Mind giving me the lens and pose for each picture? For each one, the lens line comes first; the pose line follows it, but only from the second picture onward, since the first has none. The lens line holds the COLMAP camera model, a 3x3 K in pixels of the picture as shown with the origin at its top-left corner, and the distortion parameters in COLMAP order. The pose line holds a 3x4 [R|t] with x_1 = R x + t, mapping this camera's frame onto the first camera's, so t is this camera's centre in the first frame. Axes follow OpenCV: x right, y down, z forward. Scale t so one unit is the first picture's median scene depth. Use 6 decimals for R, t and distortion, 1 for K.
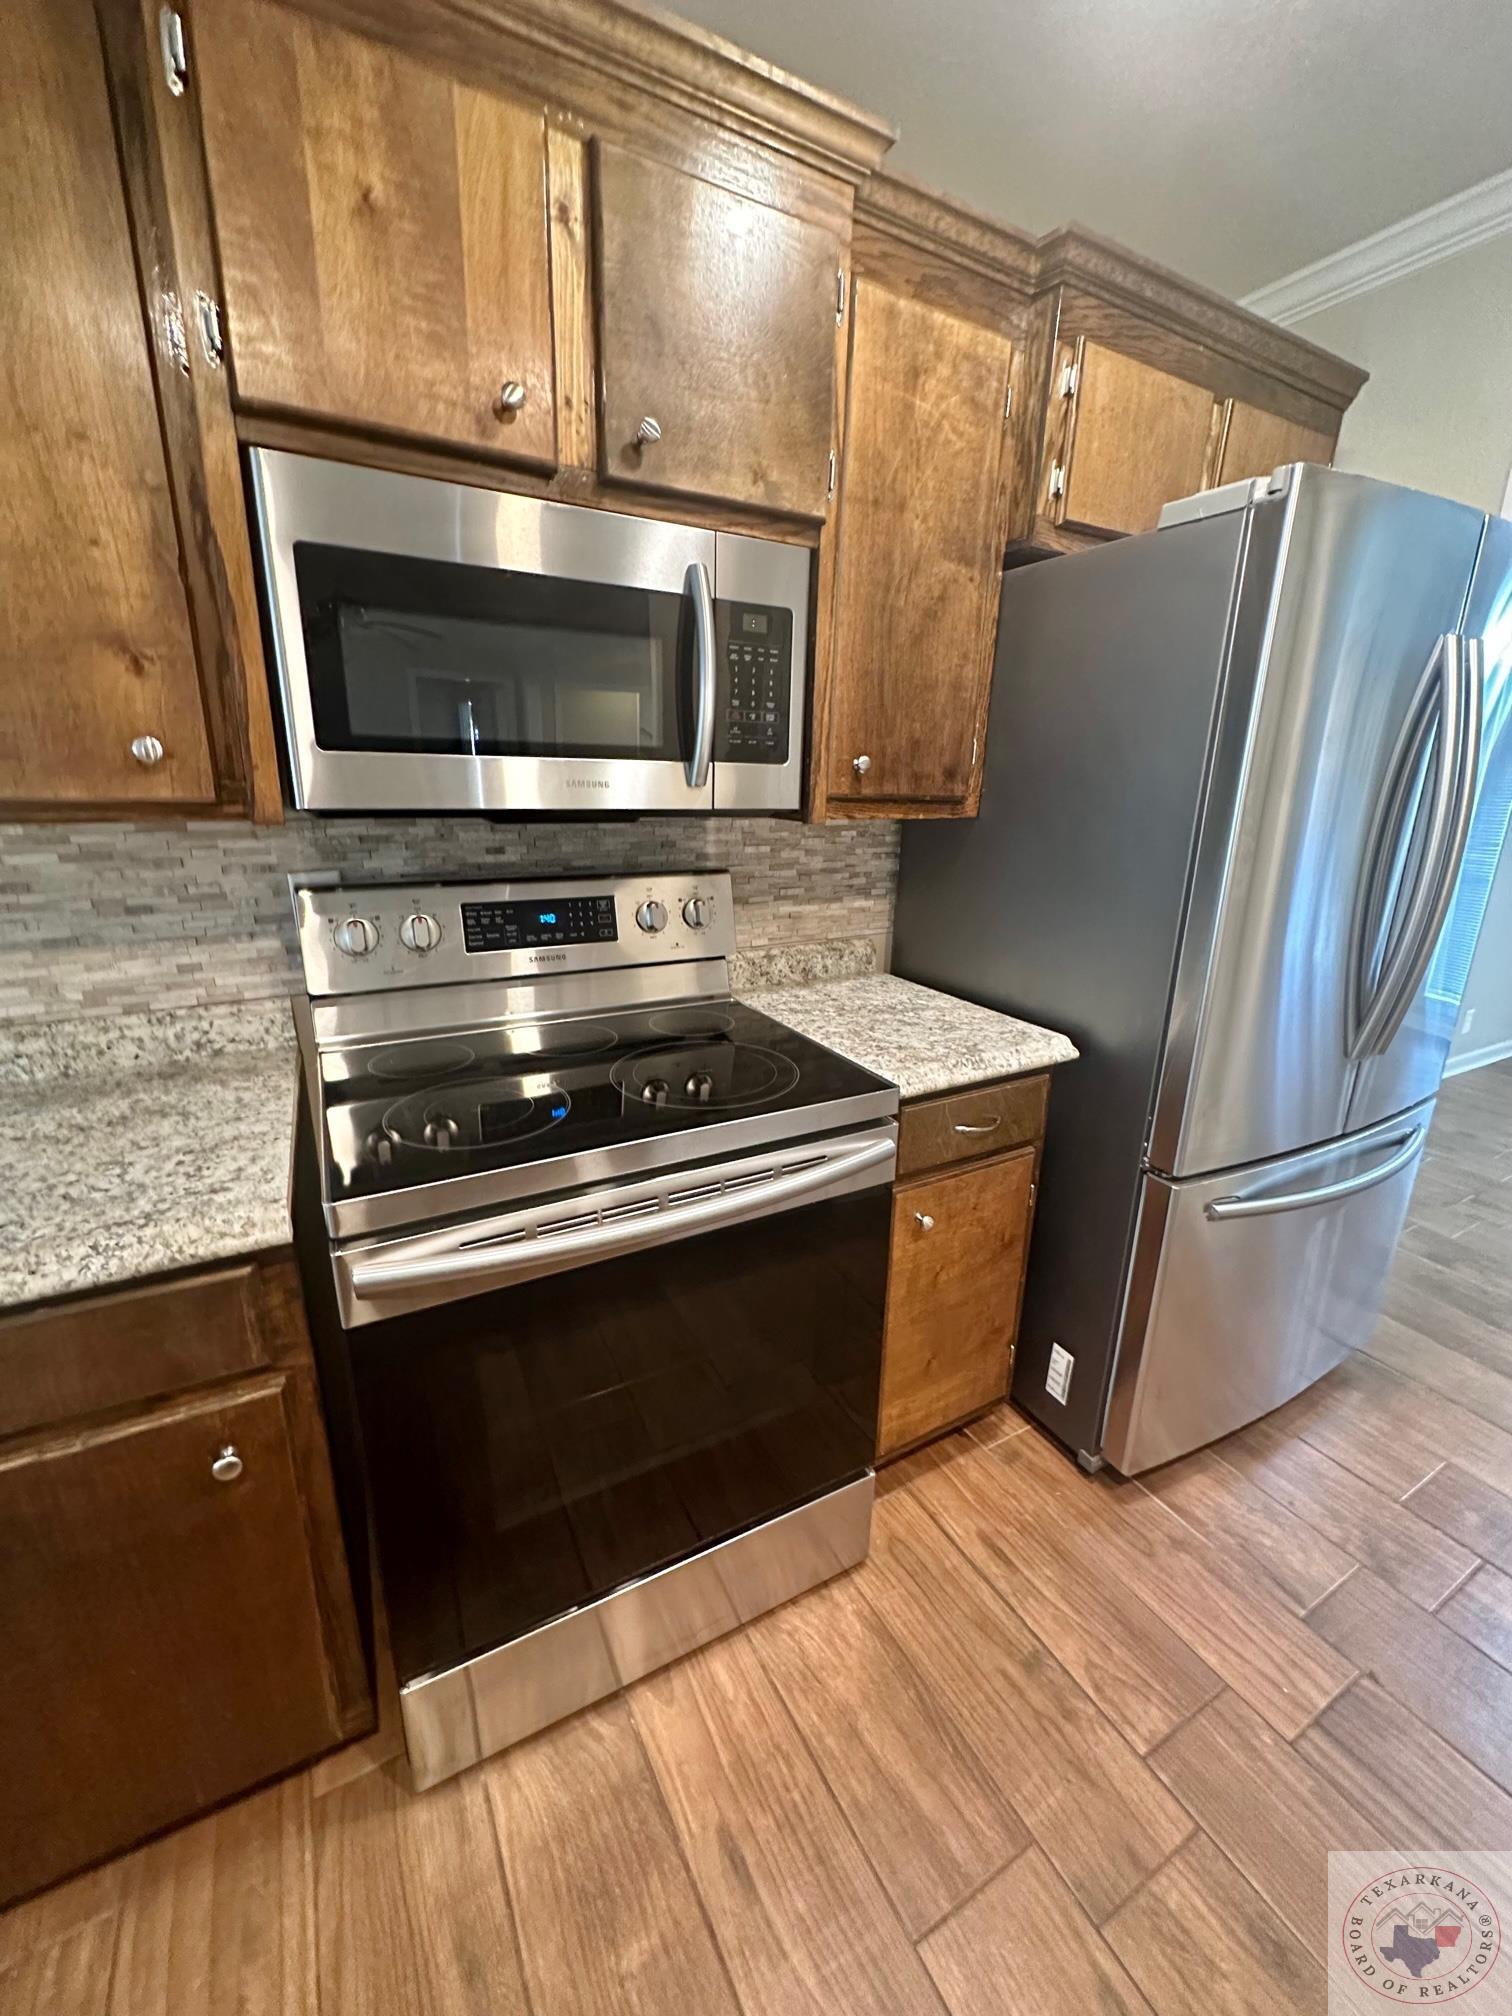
lens RADIAL K [[807.6, 0, 756.0], [0, 807.6, 1008.0], [0, 0, 1]] dist [-0.003310, 0.000254]
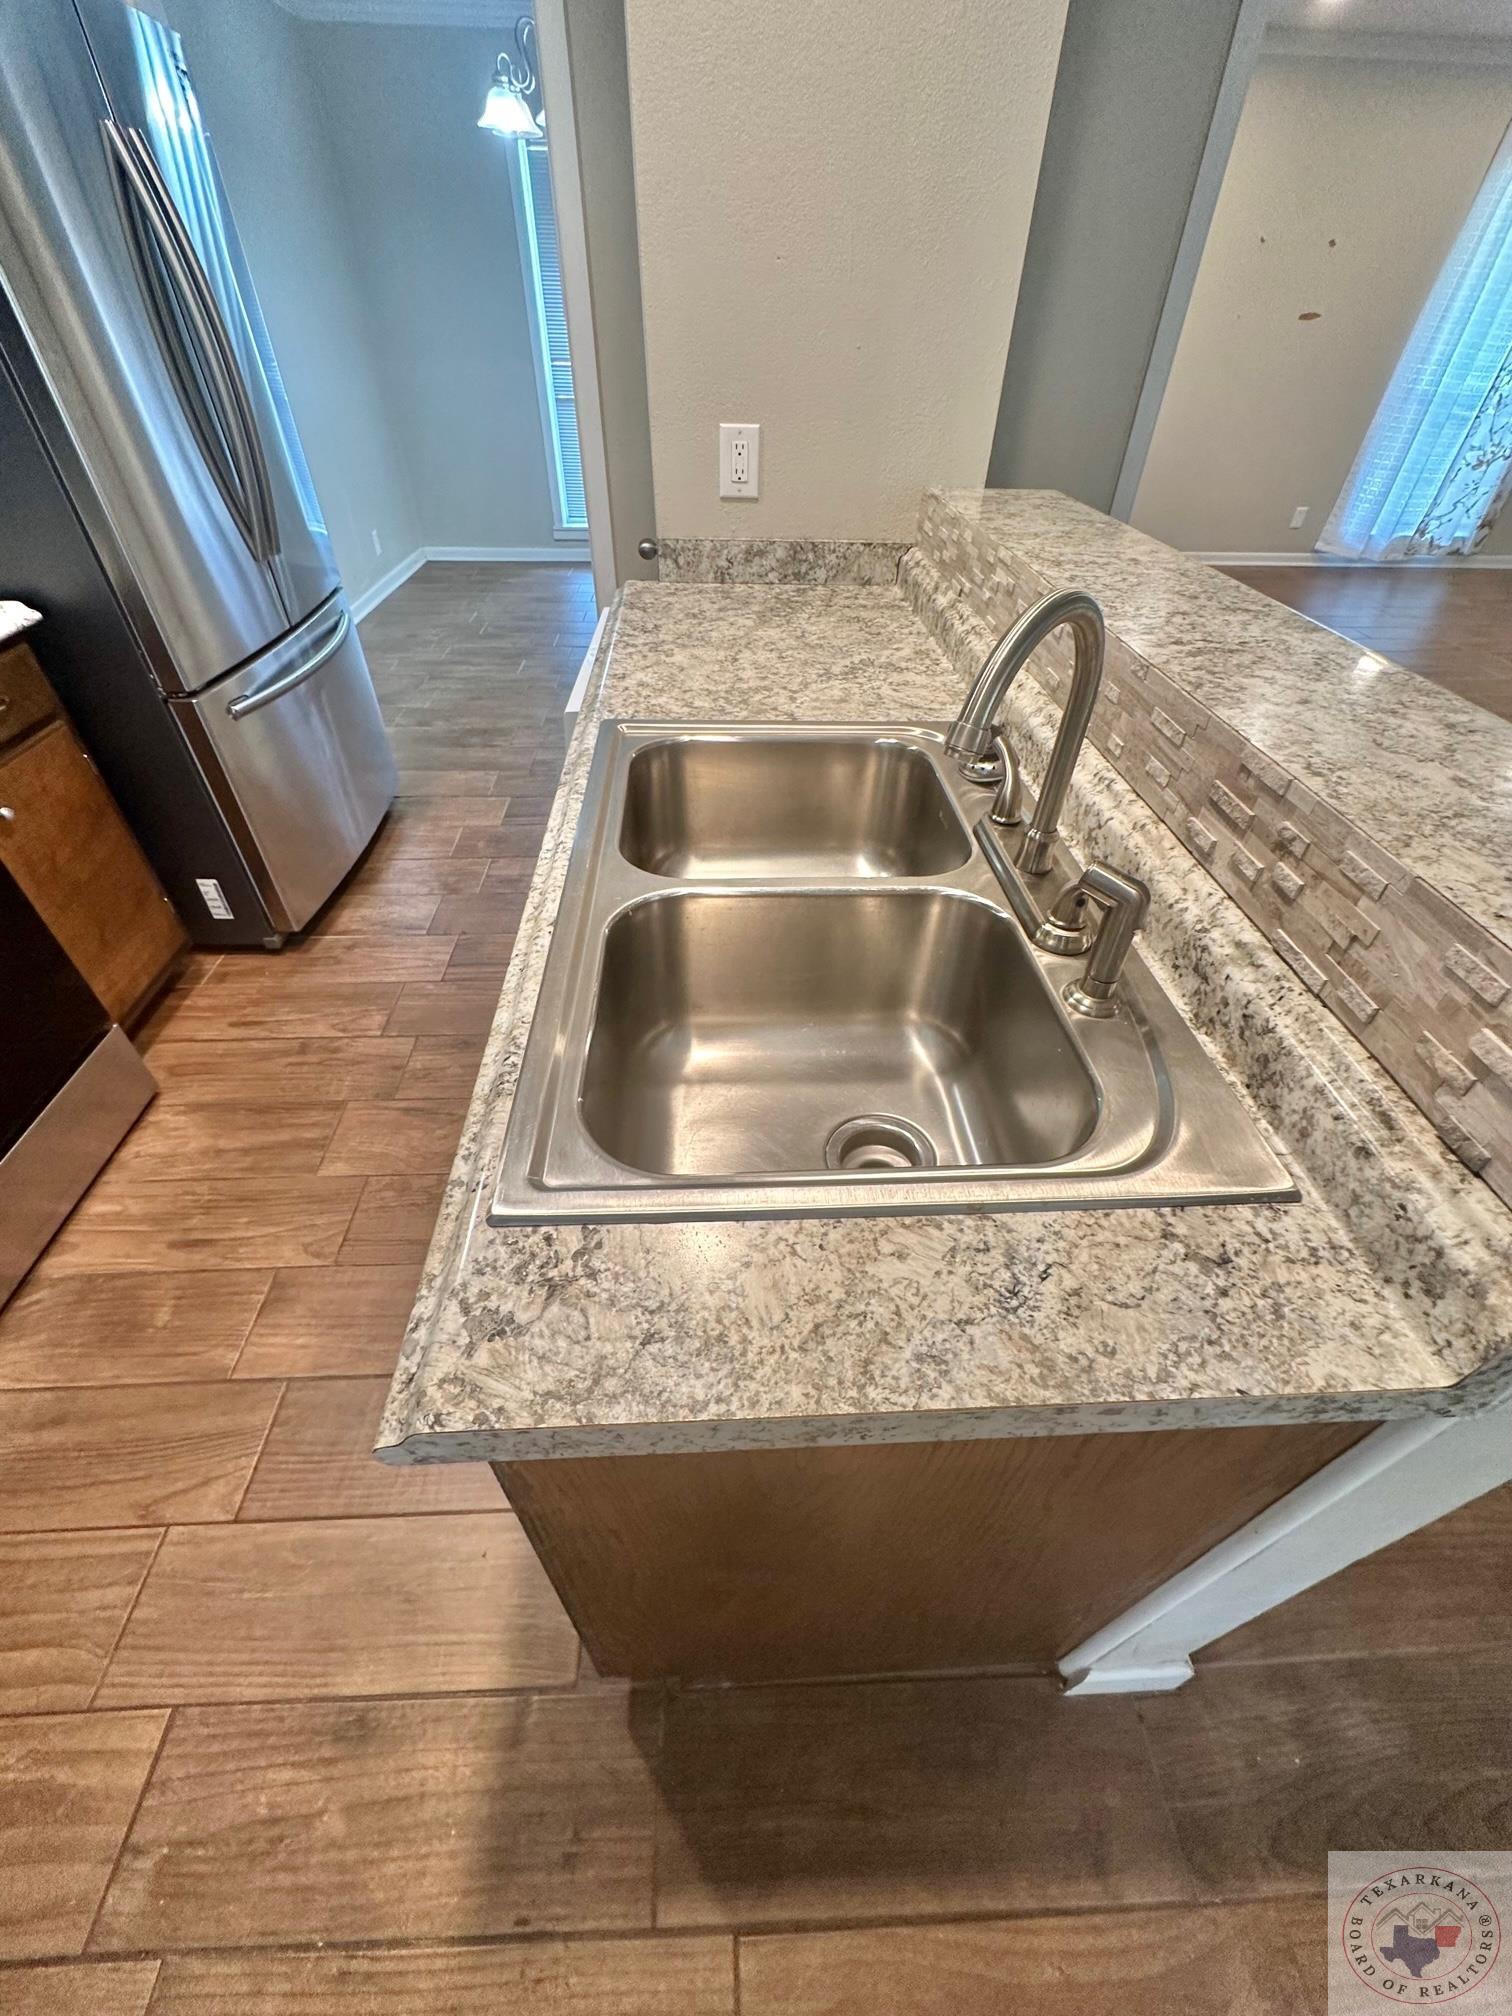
lens RADIAL K [[807.6, 0, 756.0], [0, 807.6, 1008.0], [0, 0, 1]] dist [-0.003310, 0.000254]
pose [[0.448411, -0.598229, 0.664116, -0.225971], [0.242983, 0.796607, 0.553513, 0.128837], [-0.860167, -0.086832, 0.502566, -0.460673]]
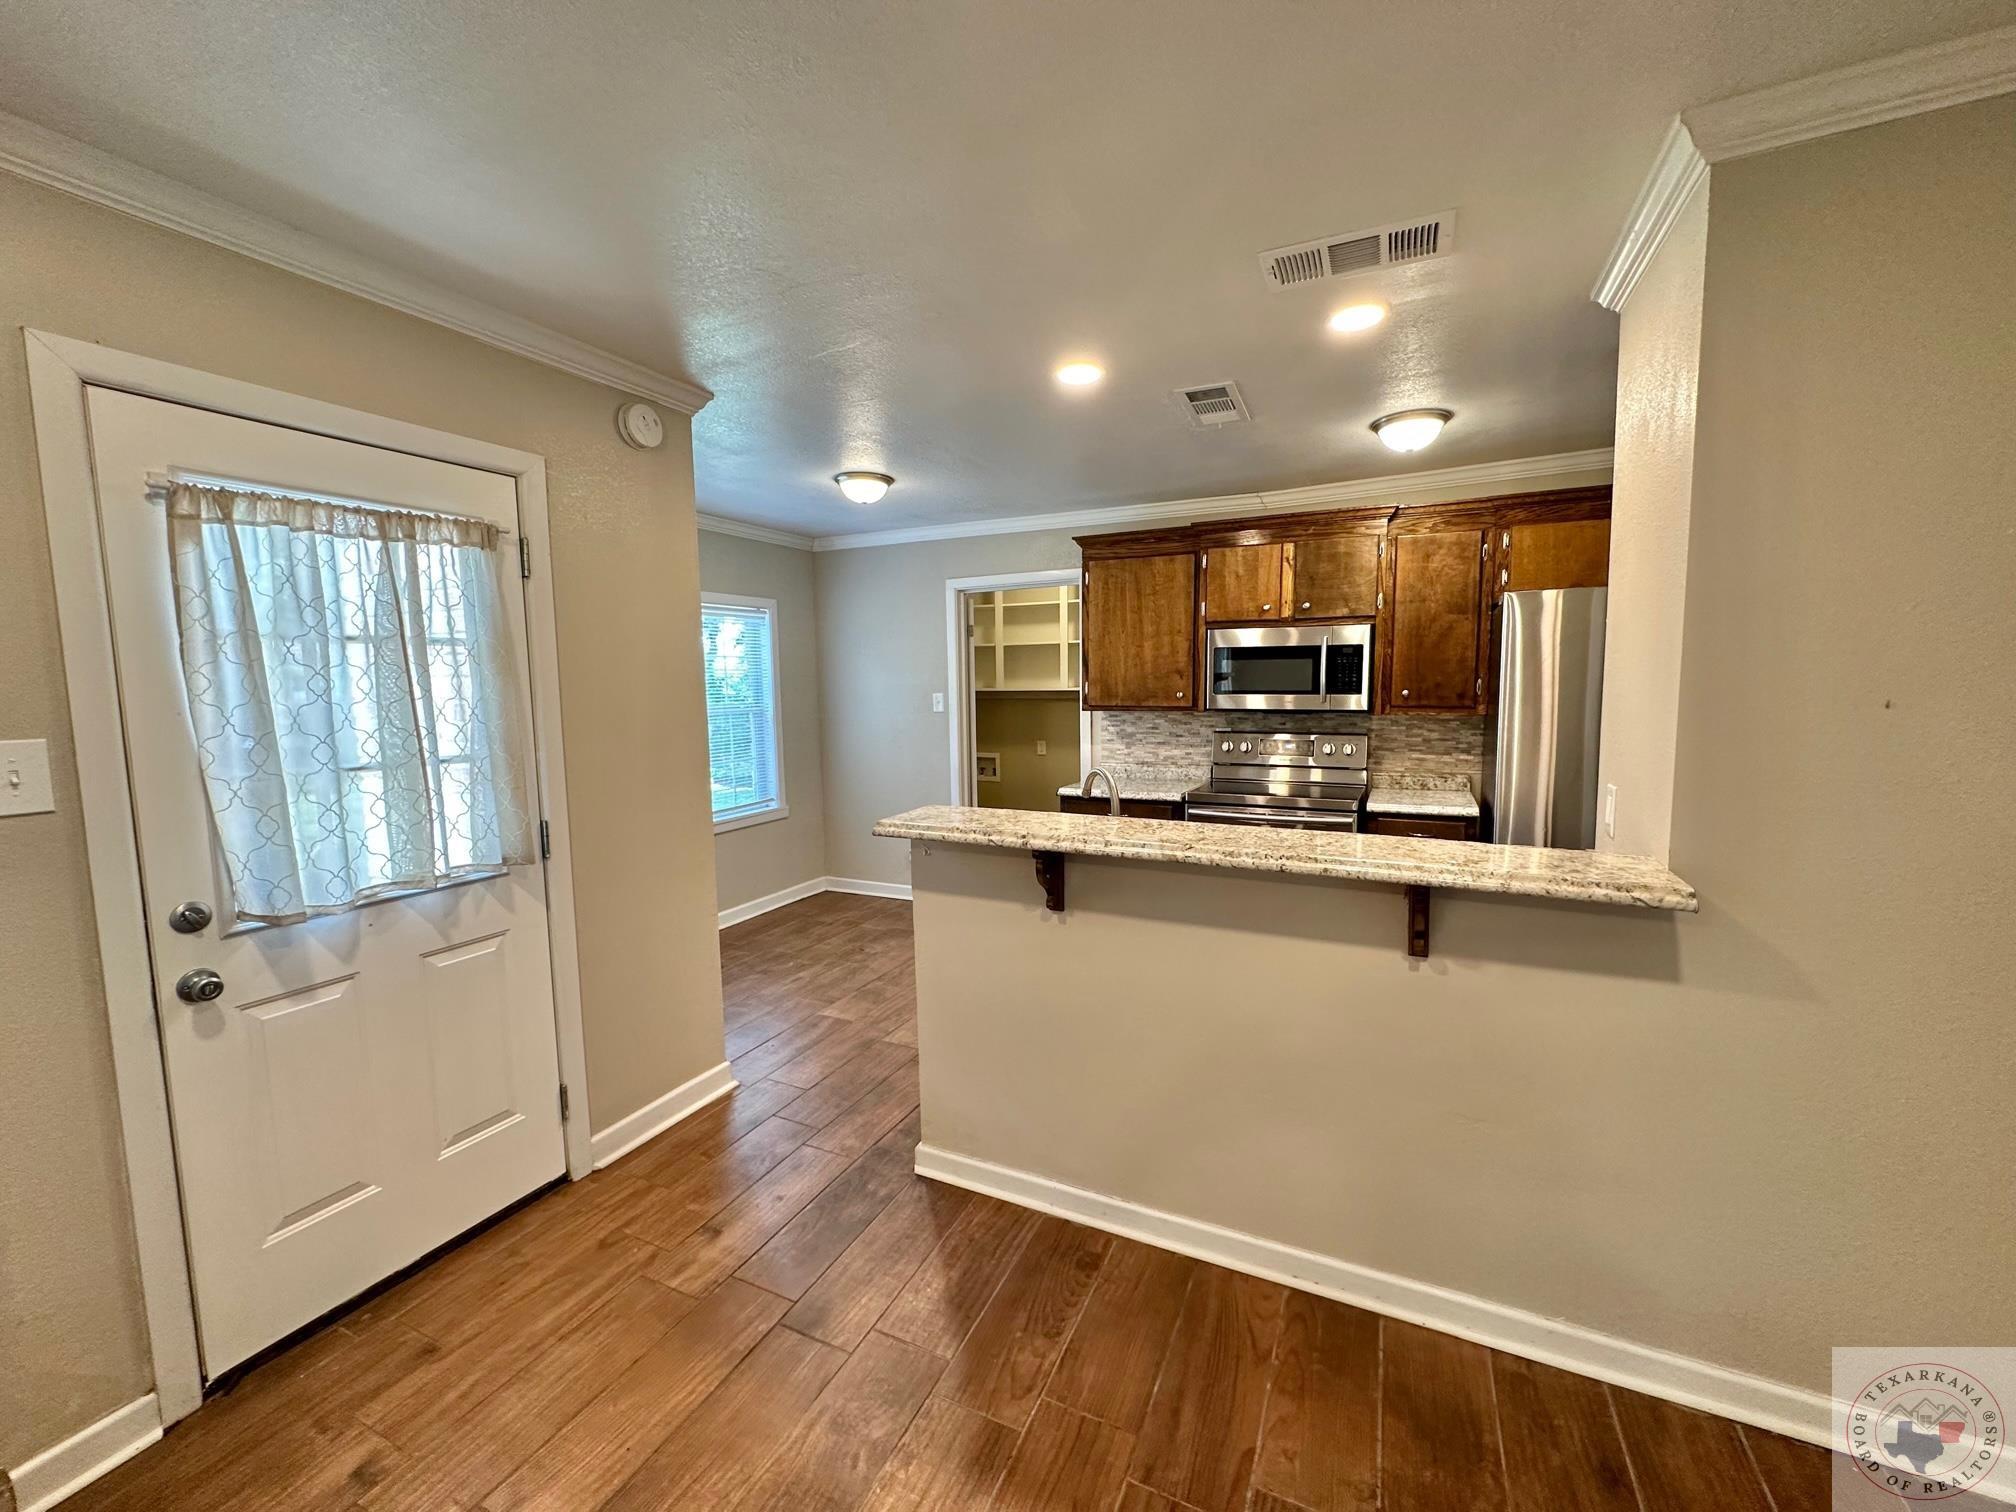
lens RADIAL K [[802.9, 0, 1008.0], [0, 802.9, 756.0], [0, 0, 1]] dist [-0.002998, 0.000466]
pose [[0.568658, 0.052545, -0.820894, 1.687556], [-0.208784, 0.974496, -0.082255, 0.406388], [0.795636, 0.218165, 0.565126, -1.560258]]
